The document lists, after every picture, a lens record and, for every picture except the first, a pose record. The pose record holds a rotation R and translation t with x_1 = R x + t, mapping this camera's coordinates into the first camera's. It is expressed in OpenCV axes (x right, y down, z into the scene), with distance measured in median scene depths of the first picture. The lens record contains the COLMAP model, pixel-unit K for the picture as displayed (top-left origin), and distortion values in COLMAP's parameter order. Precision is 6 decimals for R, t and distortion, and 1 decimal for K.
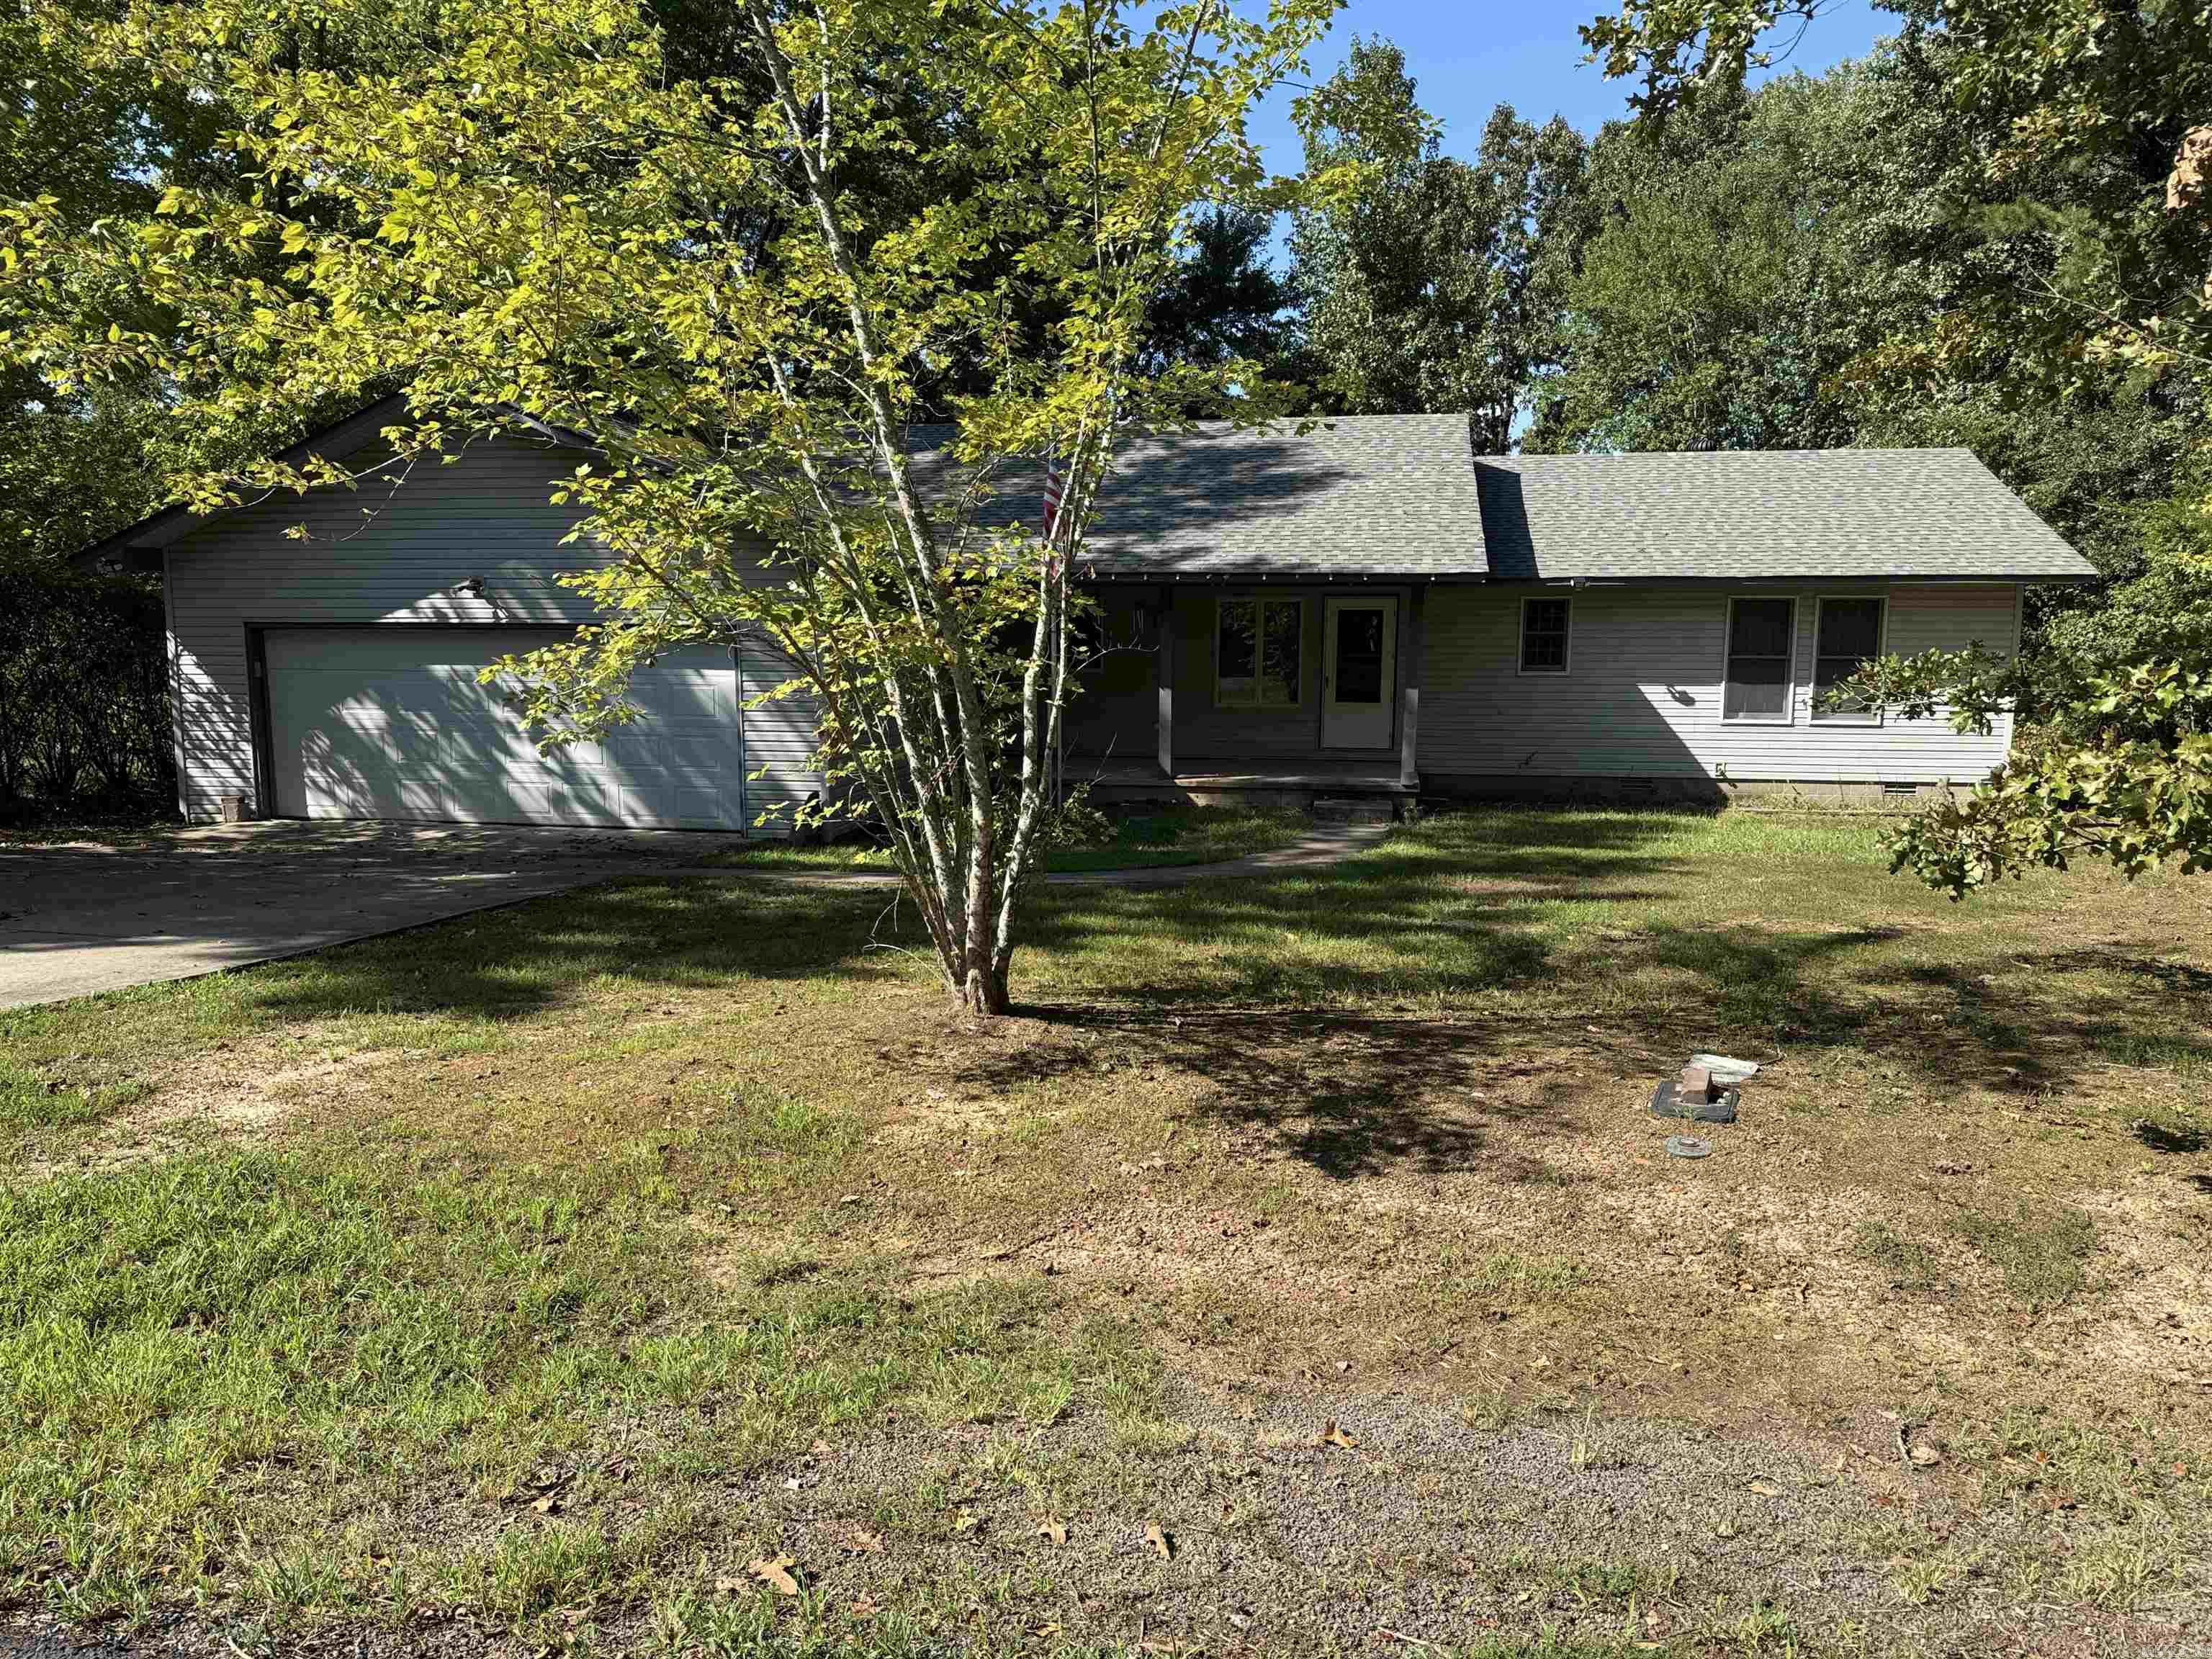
lens RADIAL K [[1560.7, 0, 1101.1], [0, 1560.7, 835.0], [0, 0, 1]] dist [0.048388, -0.002922]
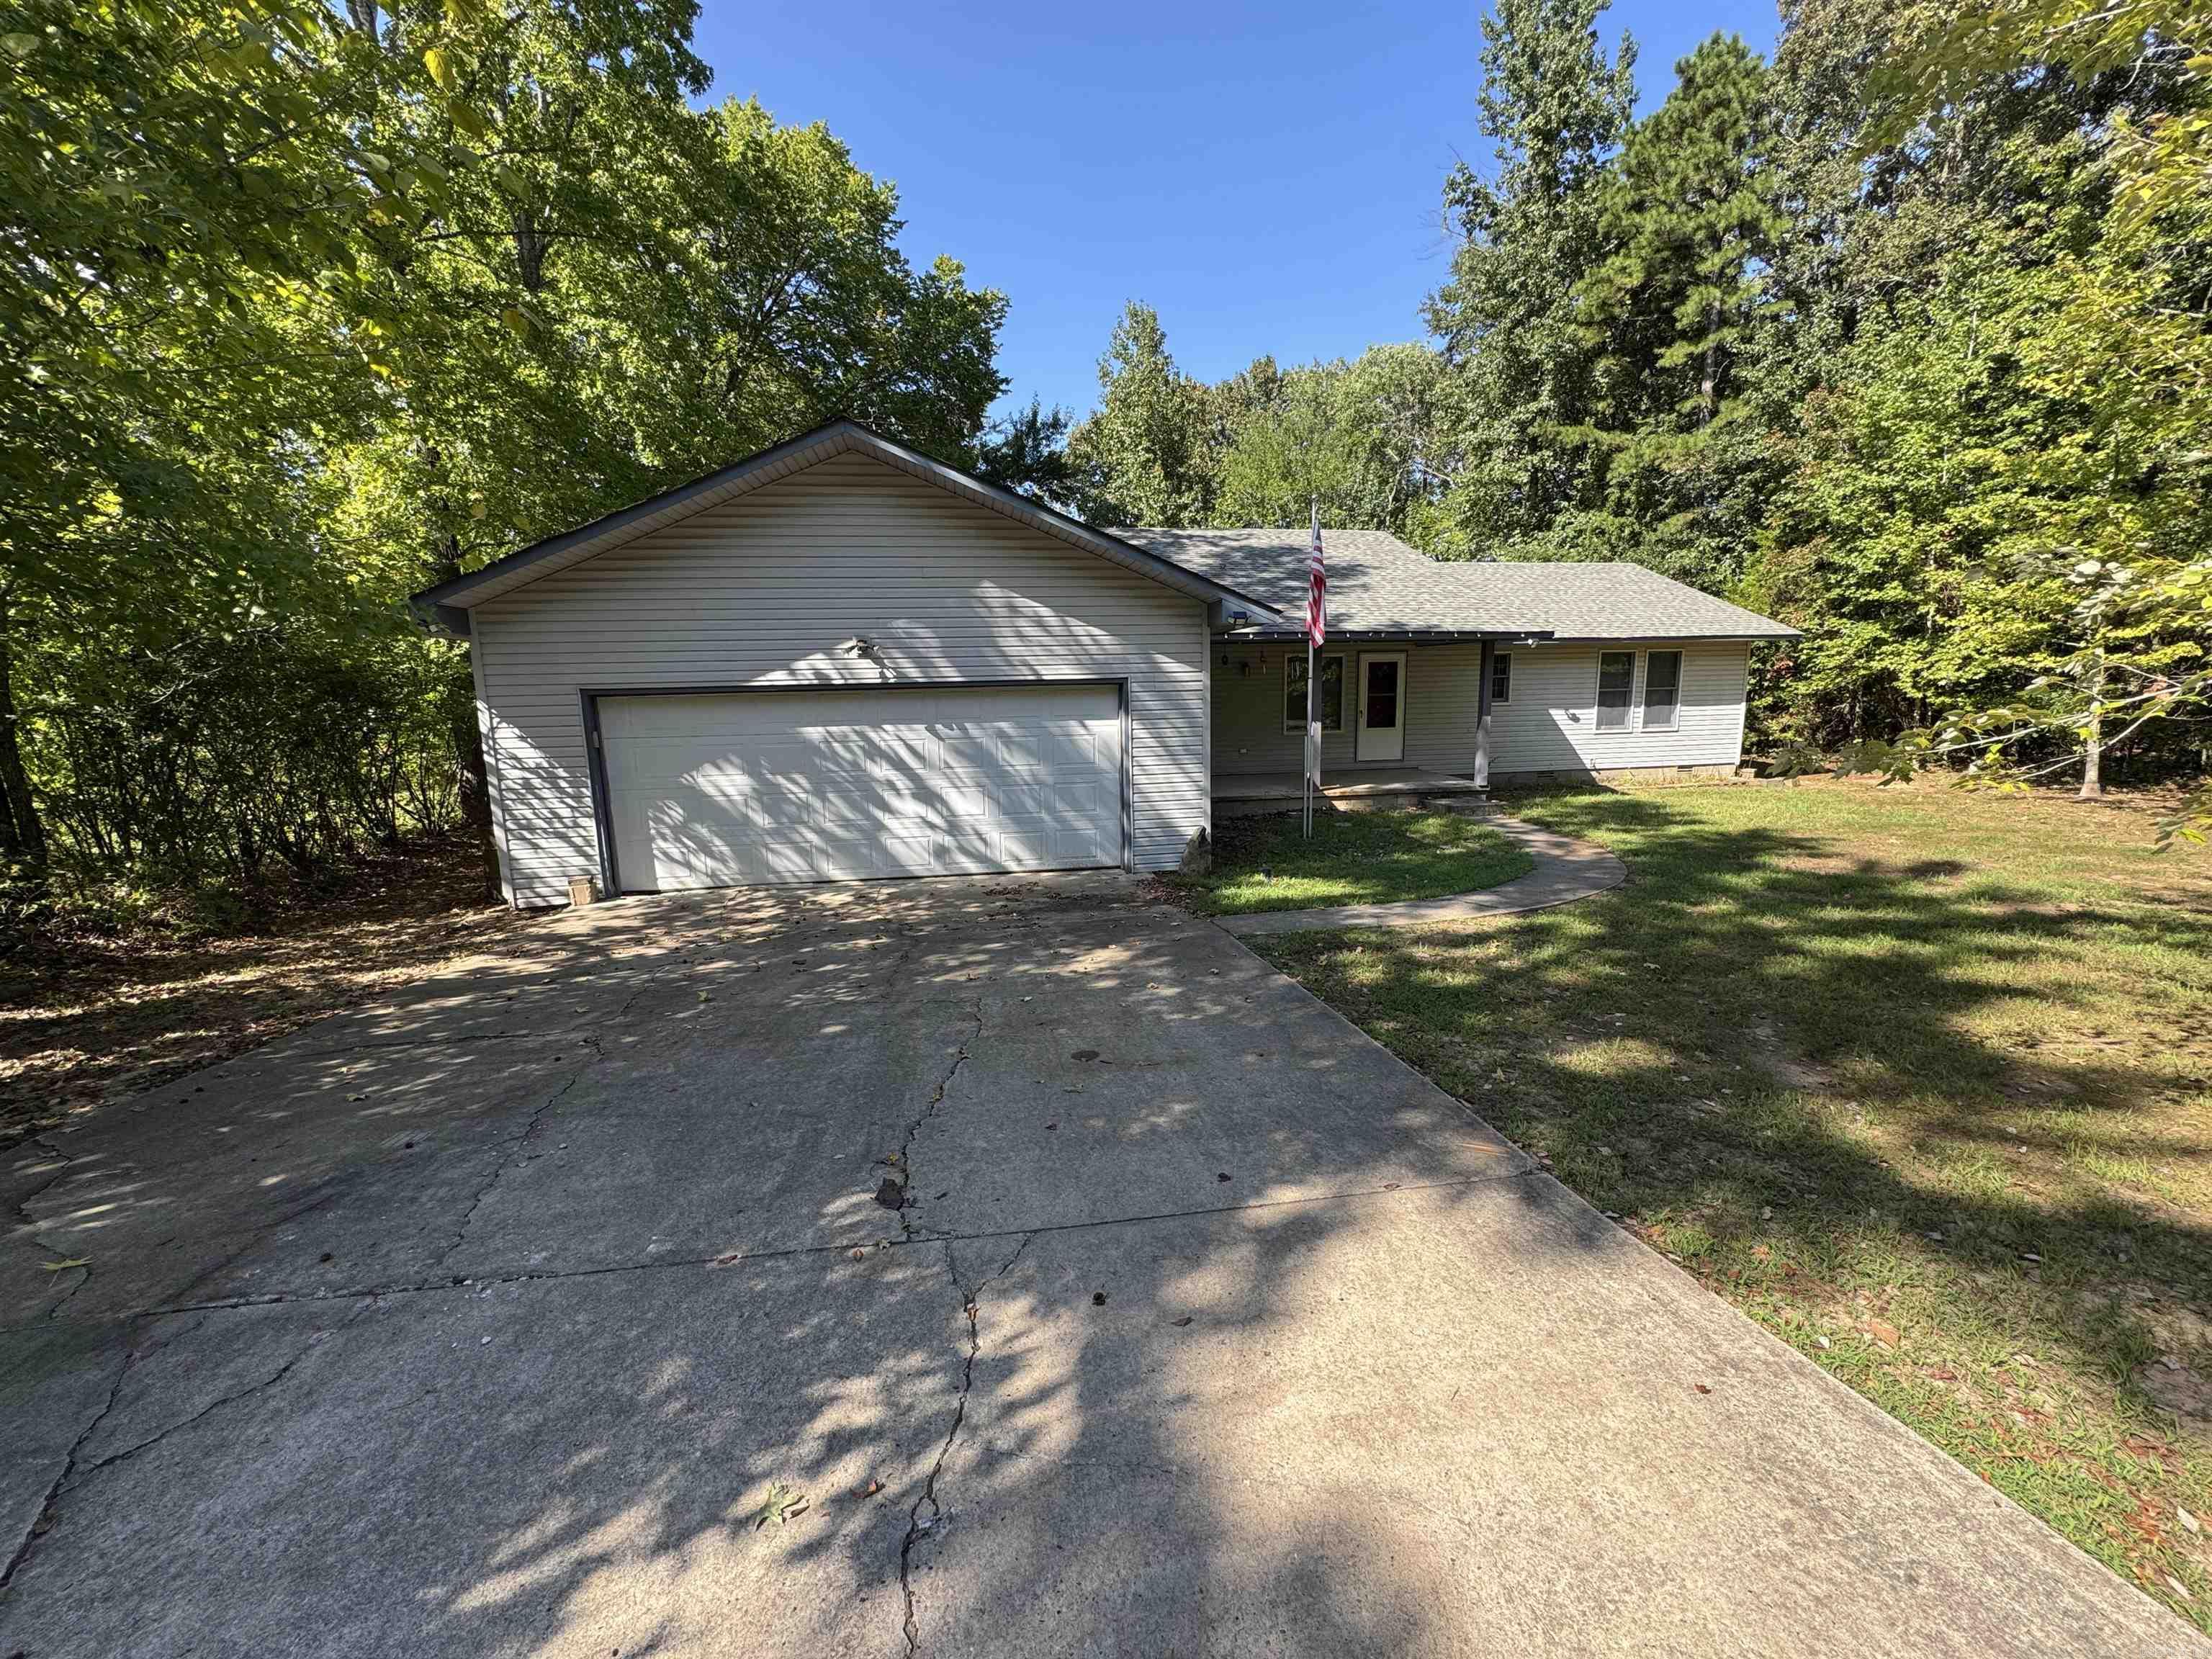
lens RADIAL K [[885.1, 0, 1108.9], [0, 885.1, 828.3], [0, 0, 1]] dist [-0.000845, -0.000011]
pose [[0.937224, -0.077447, 0.340020, -0.428537], [0.067438, 0.996874, 0.041174, -0.053124], [-0.342145, -0.015659, 0.939517, 0.400506]]
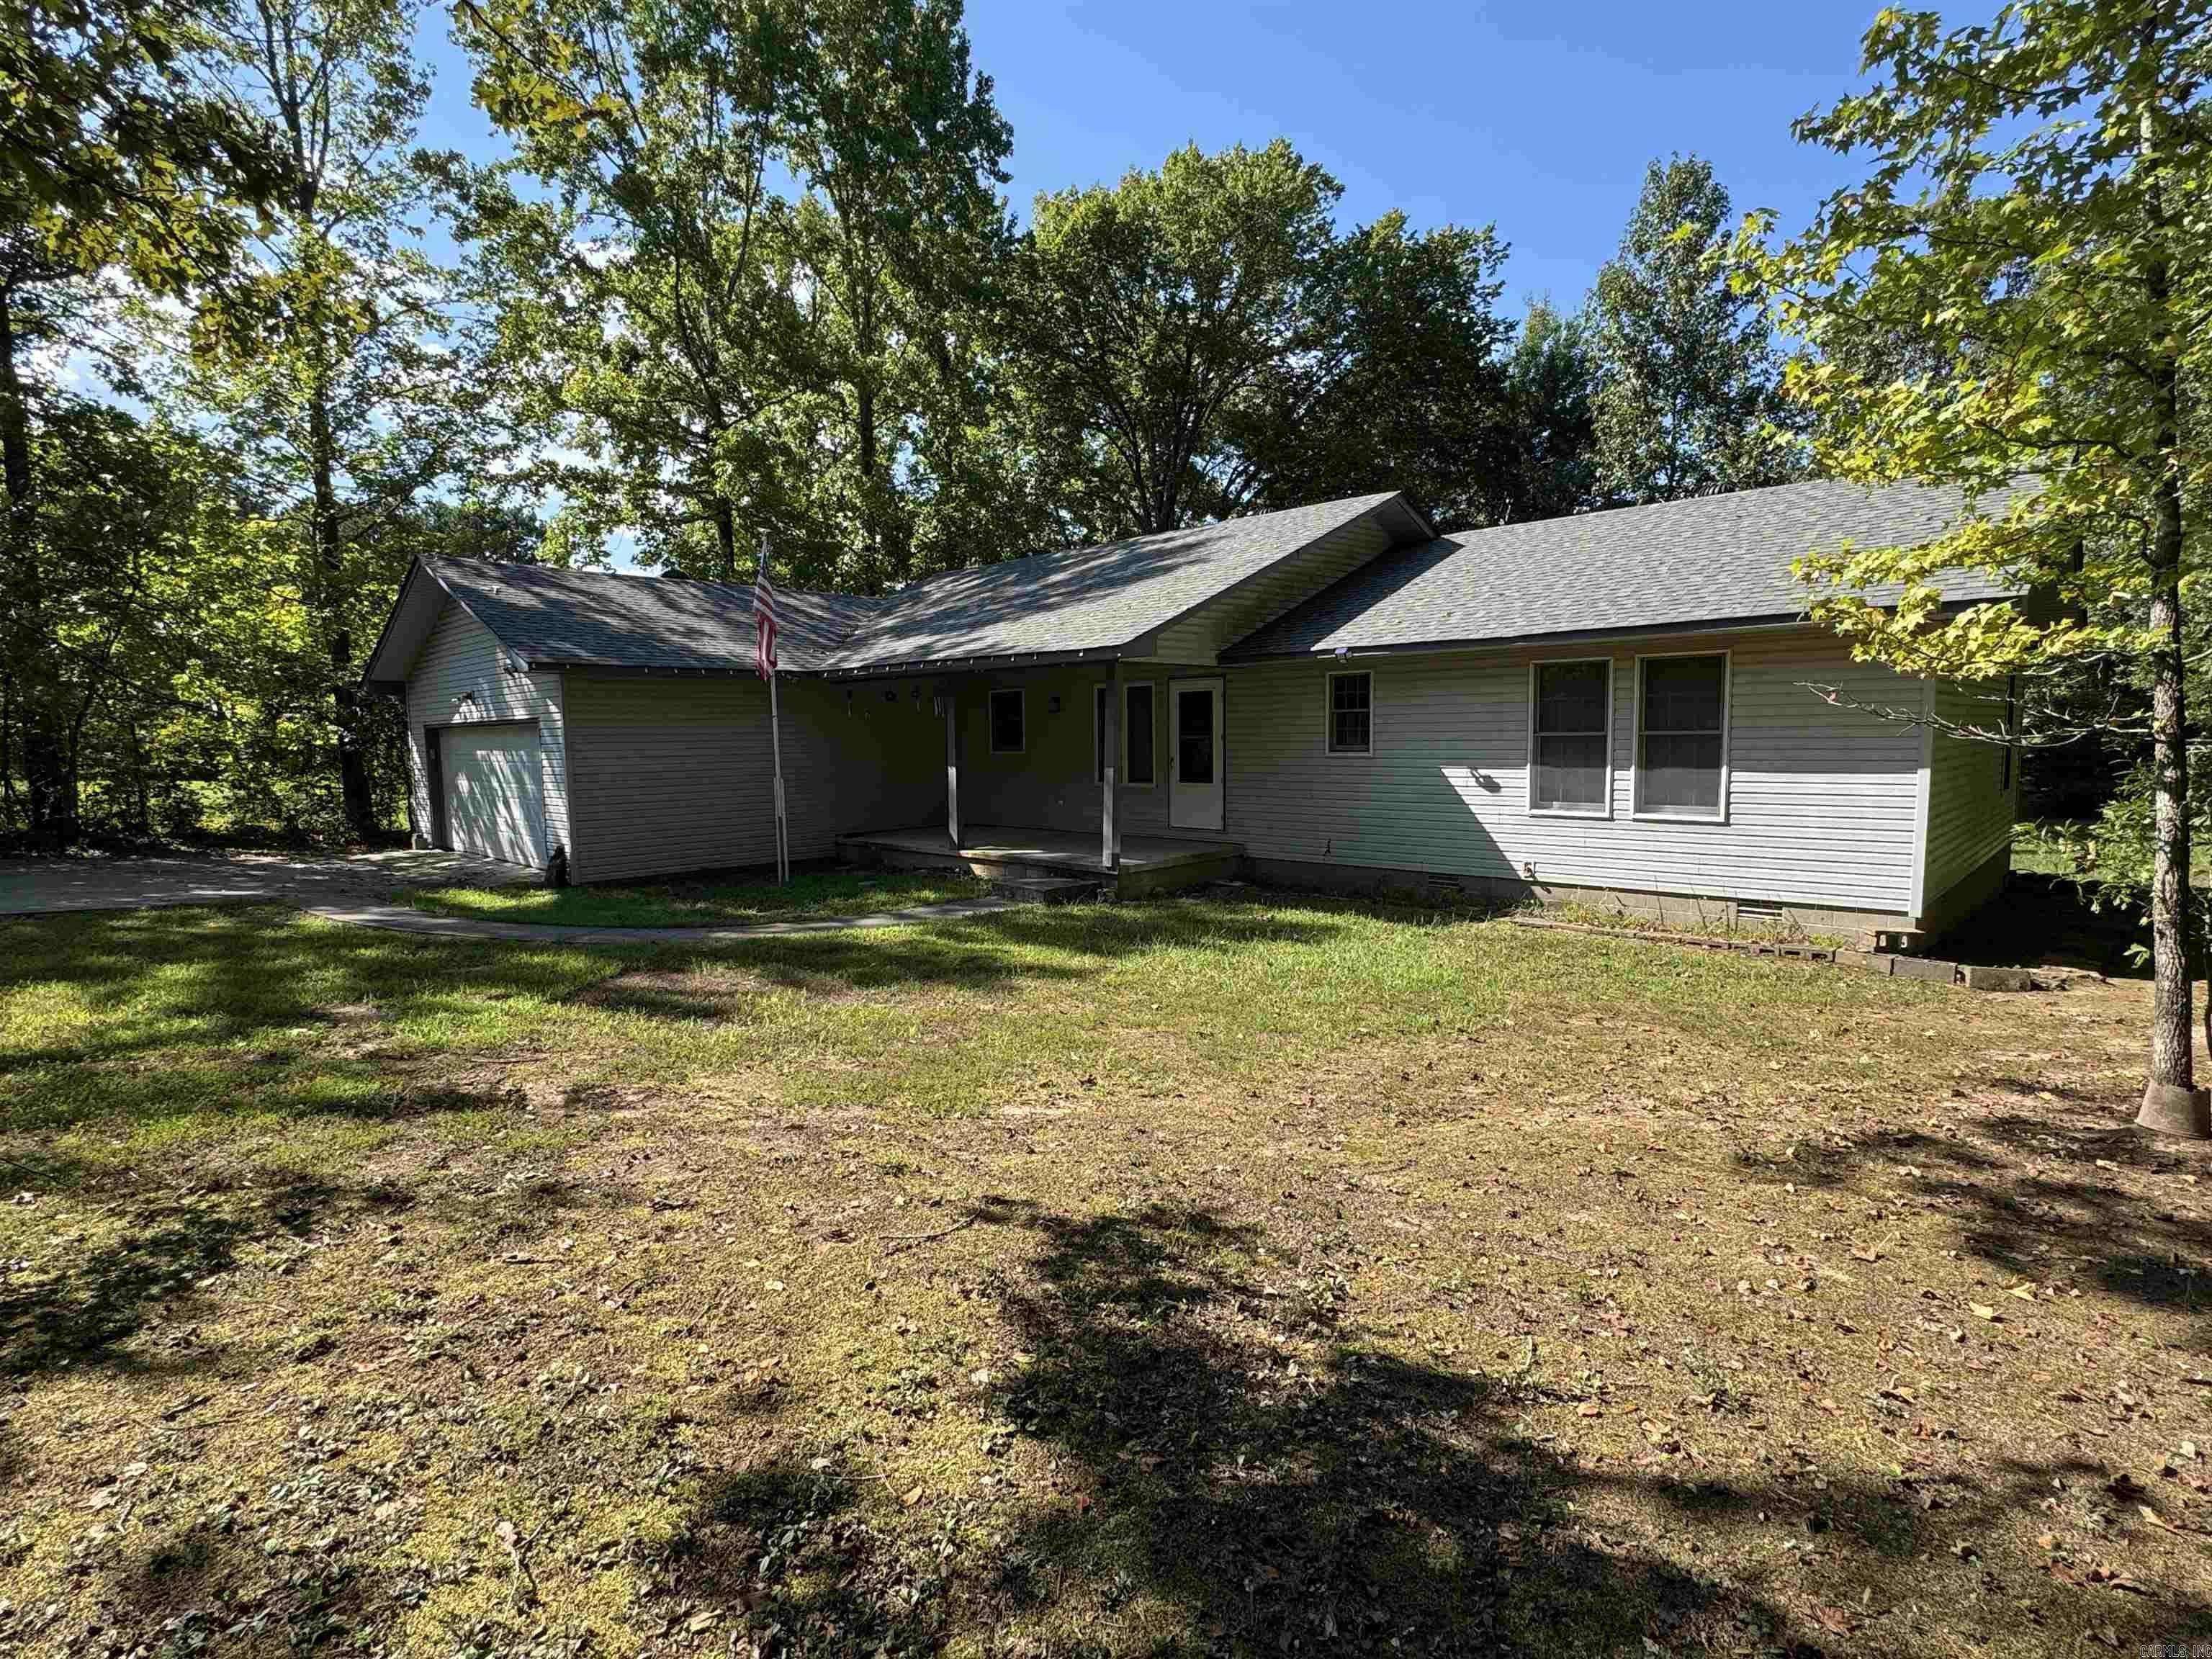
lens RADIAL K [[1090.9, 0, 1106.2], [0, 1090.9, 839.0], [0, 0, 1]] dist [0.002310, 0.000152]
pose [[0.828531, 0.039914, -0.558519, 0.628125], [-0.056596, 0.998317, -0.012613, -0.044772], [0.557076, 0.042061, 0.829396, 0.470256]]
